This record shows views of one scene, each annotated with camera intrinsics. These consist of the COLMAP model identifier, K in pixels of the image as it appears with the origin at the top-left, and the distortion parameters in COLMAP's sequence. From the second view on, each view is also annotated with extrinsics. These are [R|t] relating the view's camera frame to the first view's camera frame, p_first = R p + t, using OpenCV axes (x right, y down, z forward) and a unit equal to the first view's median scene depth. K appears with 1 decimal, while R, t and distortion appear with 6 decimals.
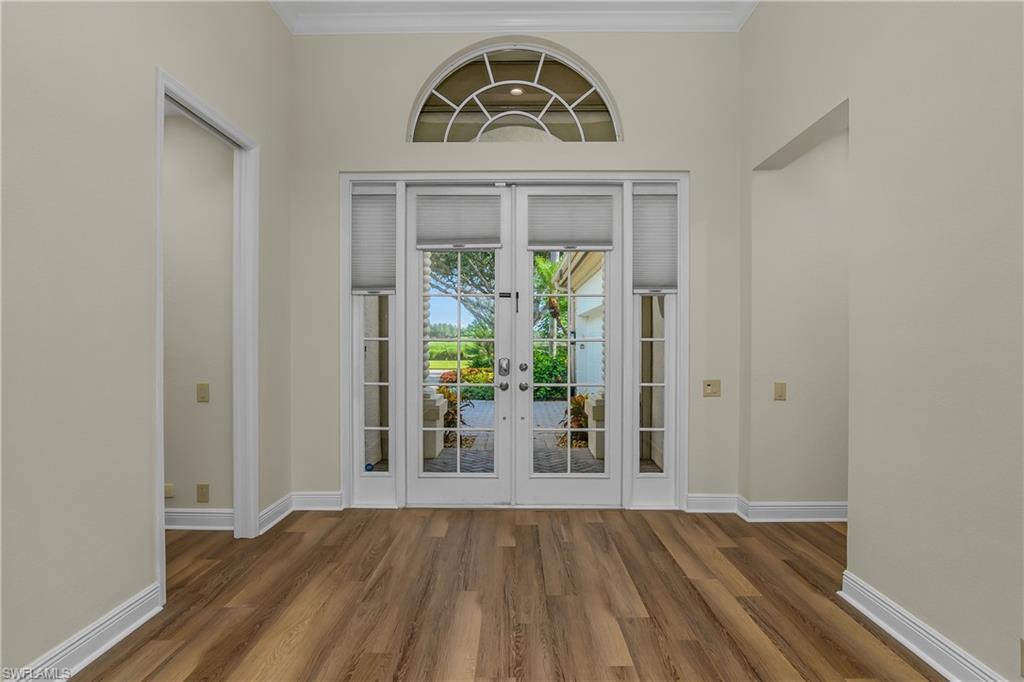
lens RADIAL K [[514.2, 0, 516.9], [0, 514.2, 345.8], [0, 0, 1]] dist [-0.024484, 0.004665]
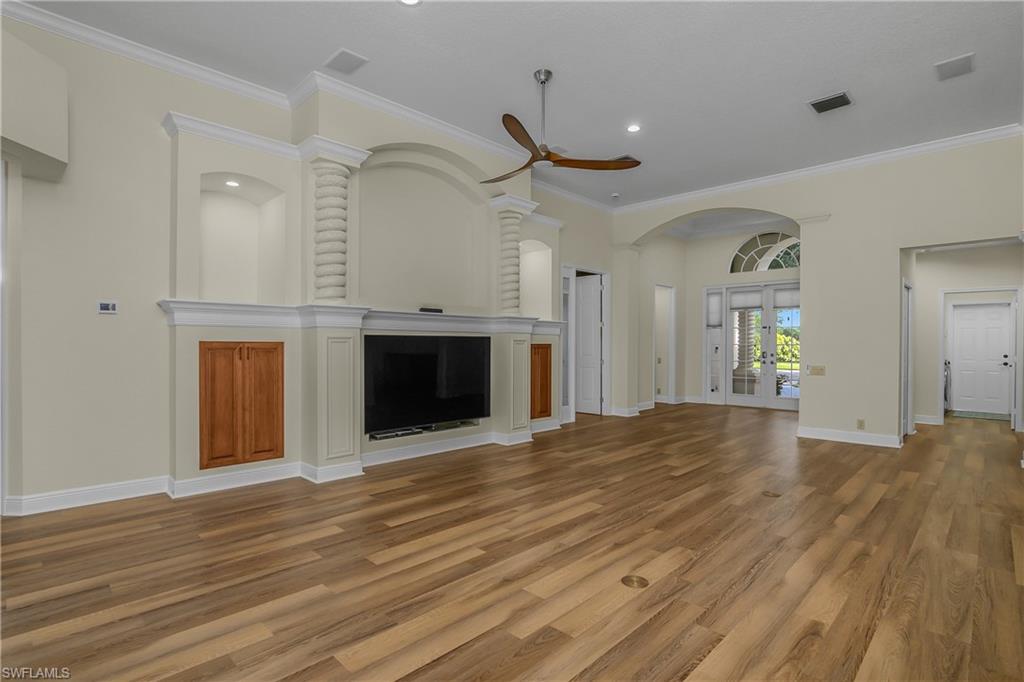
lens RADIAL K [[514.2, 0, 488.0], [0, 514.2, 350.5], [0, 0, 1]] dist [-0.024484, 0.004665]
pose [[0.693375, 0.011709, -0.720482, 0.882506], [-0.010553, 0.999926, 0.006095, 0.017813], [0.720499, 0.003377, 0.693447, -1.838317]]
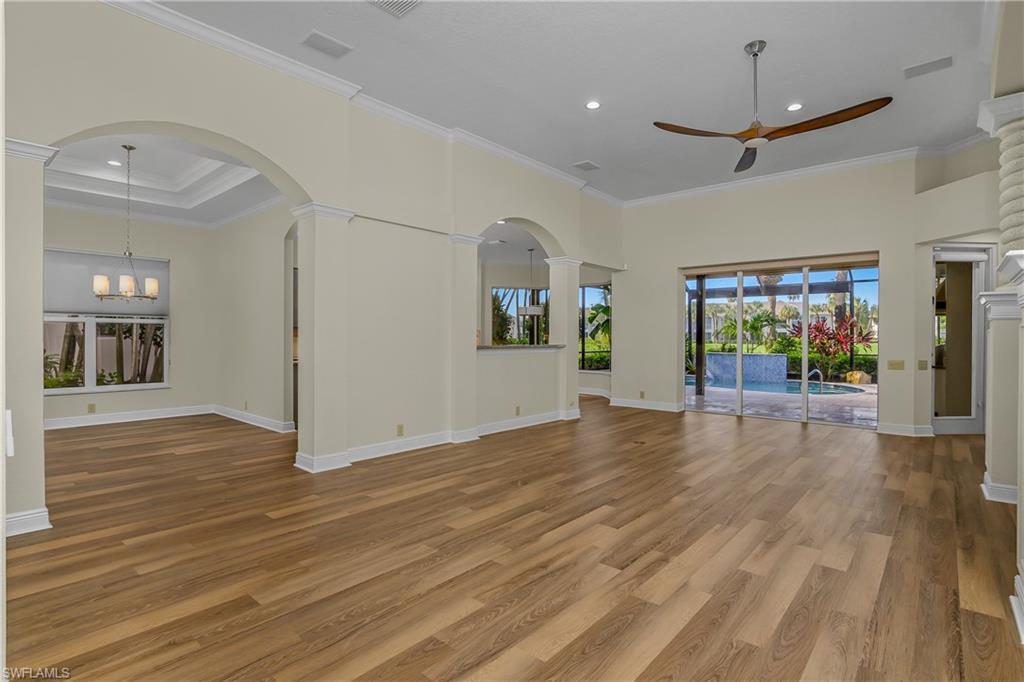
lens RADIAL K [[496.7, 0, 492.6], [0, 496.7, 347.7], [0, 0, 1]] dist [-0.037241, 0.001346]
pose [[-0.733819, -0.015888, 0.679160, -0.215520], [0.002617, 0.999653, 0.026213, 0.003248], [-0.679340, 0.021013, -0.733522, 0.281399]]
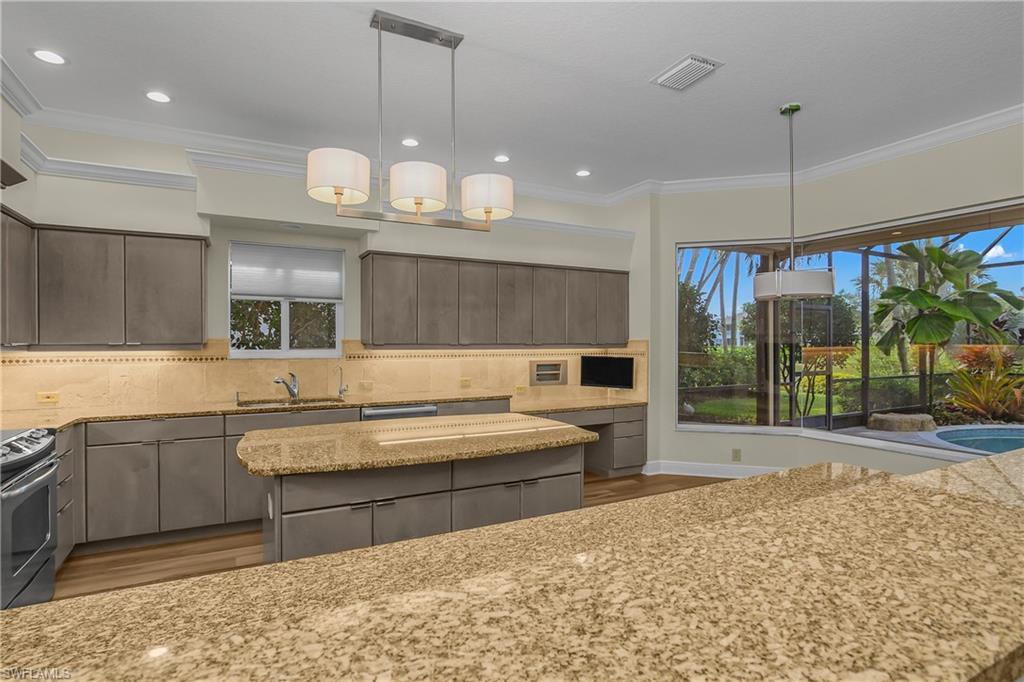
lens RADIAL K [[514.2, 0, 504.1], [0, 514.2, 342.3], [0, 0, 1]] dist [-0.024484, 0.004665]
pose [[-0.463997, 0.001727, 0.885835, 0.888894], [0.006708, 0.999976, 0.001564, -0.020211], [-0.885811, 0.006668, -0.463997, -0.937216]]
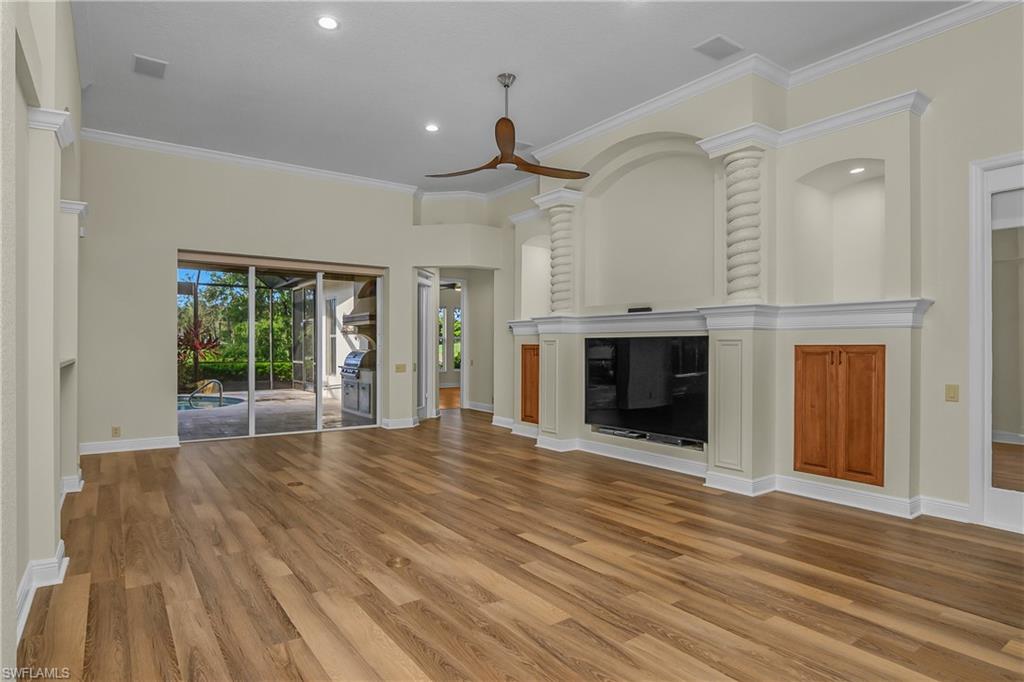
lens RADIAL K [[564.4, 0, 517.9], [0, 564.4, 345.8], [0, 0, 1]] dist [-0.030958, 0.010888]
pose [[-0.817980, -0.001781, -0.575244, 0.848028], [-0.007214, 0.999948, 0.007163, 0.001057], [0.575202, 0.010009, -0.817950, 0.226379]]
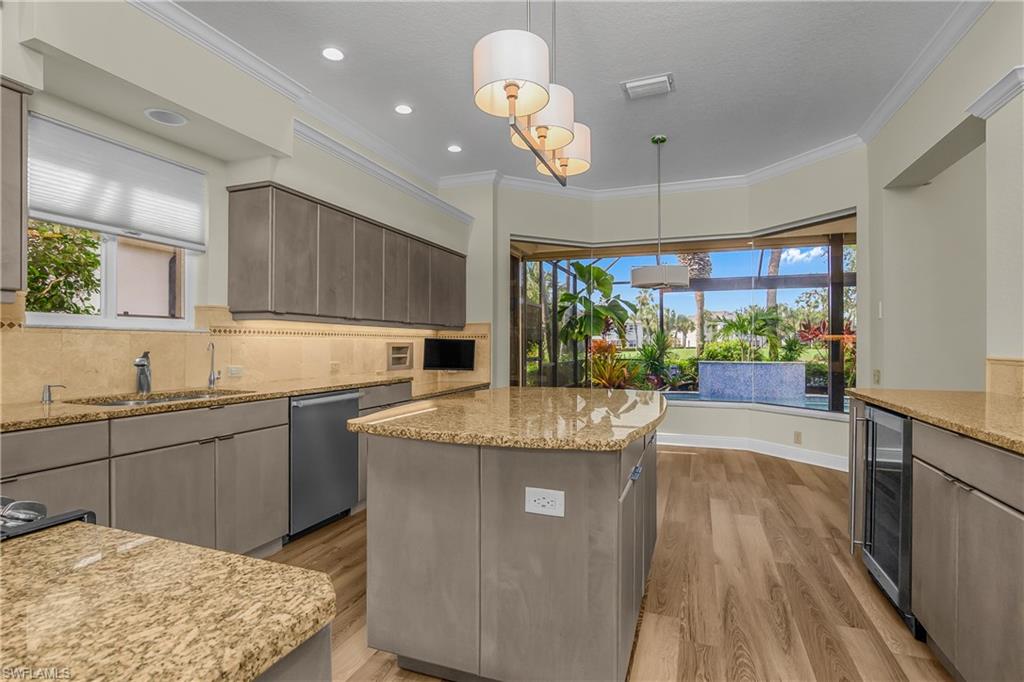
lens RADIAL K [[514.2, 0, 512.4], [0, 514.2, 353.8], [0, 0, 1]] dist [-0.024484, 0.004665]
pose [[-0.938996, -0.006154, 0.343873, 1.410964], [0.002332, 0.999703, 0.024257, 0.034008], [-0.343920, 0.023579, -0.938703, -0.554419]]
